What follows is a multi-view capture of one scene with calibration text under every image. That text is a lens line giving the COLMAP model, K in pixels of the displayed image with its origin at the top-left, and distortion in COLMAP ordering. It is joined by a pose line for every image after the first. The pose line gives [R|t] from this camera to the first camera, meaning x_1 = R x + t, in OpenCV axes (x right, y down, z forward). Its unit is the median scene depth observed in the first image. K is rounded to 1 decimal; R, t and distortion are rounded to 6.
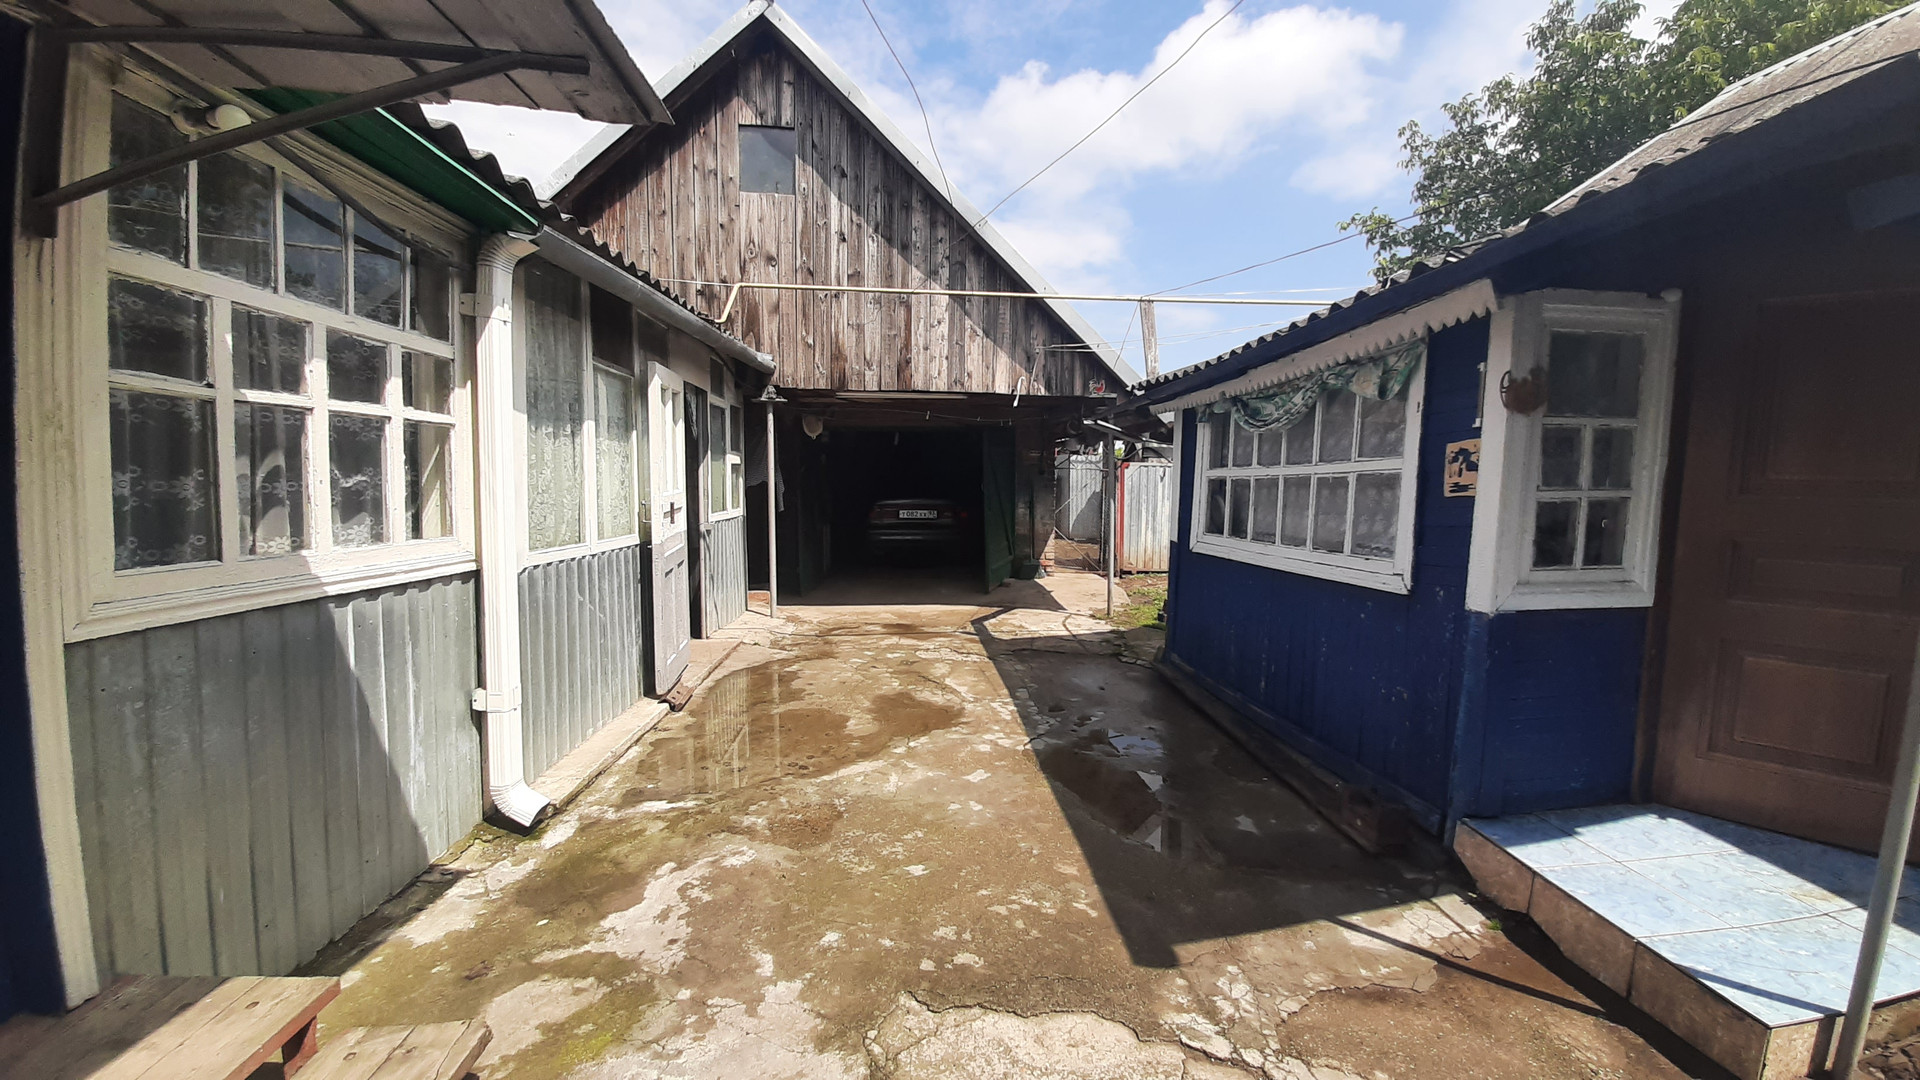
lens RADIAL K [[759.5, 0, 986.8], [0, 759.5, 558.8], [0, 0, 1]] dist [0.019375, -0.015974]
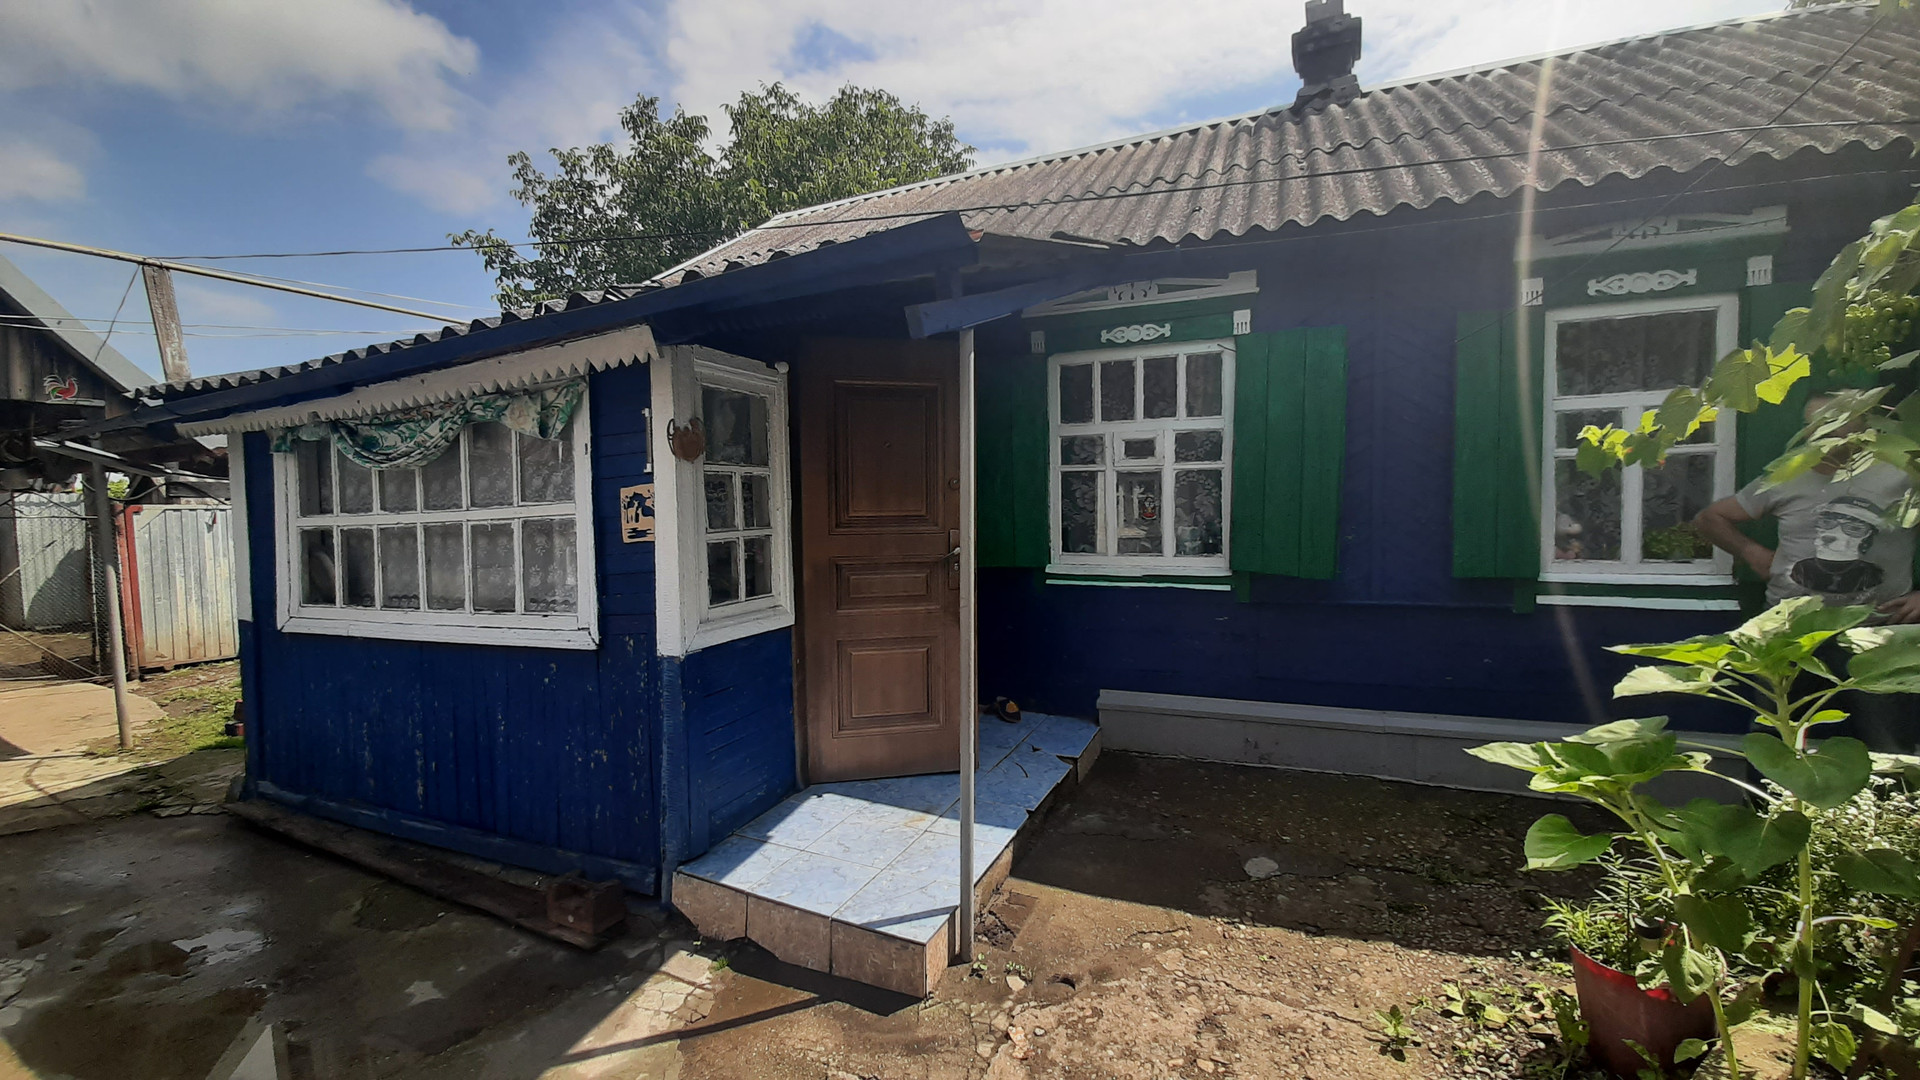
lens RADIAL K [[734.4, 0, 960.0], [0, 734.4, 540.0], [0, 0, 1]] dist [0.013818, -0.013800]
pose [[0.518287, -0.059030, 0.853167, 0.024819], [0.111956, 0.993713, 0.000743, -0.032921], [-0.847847, 0.095132, 0.521638, 0.135821]]
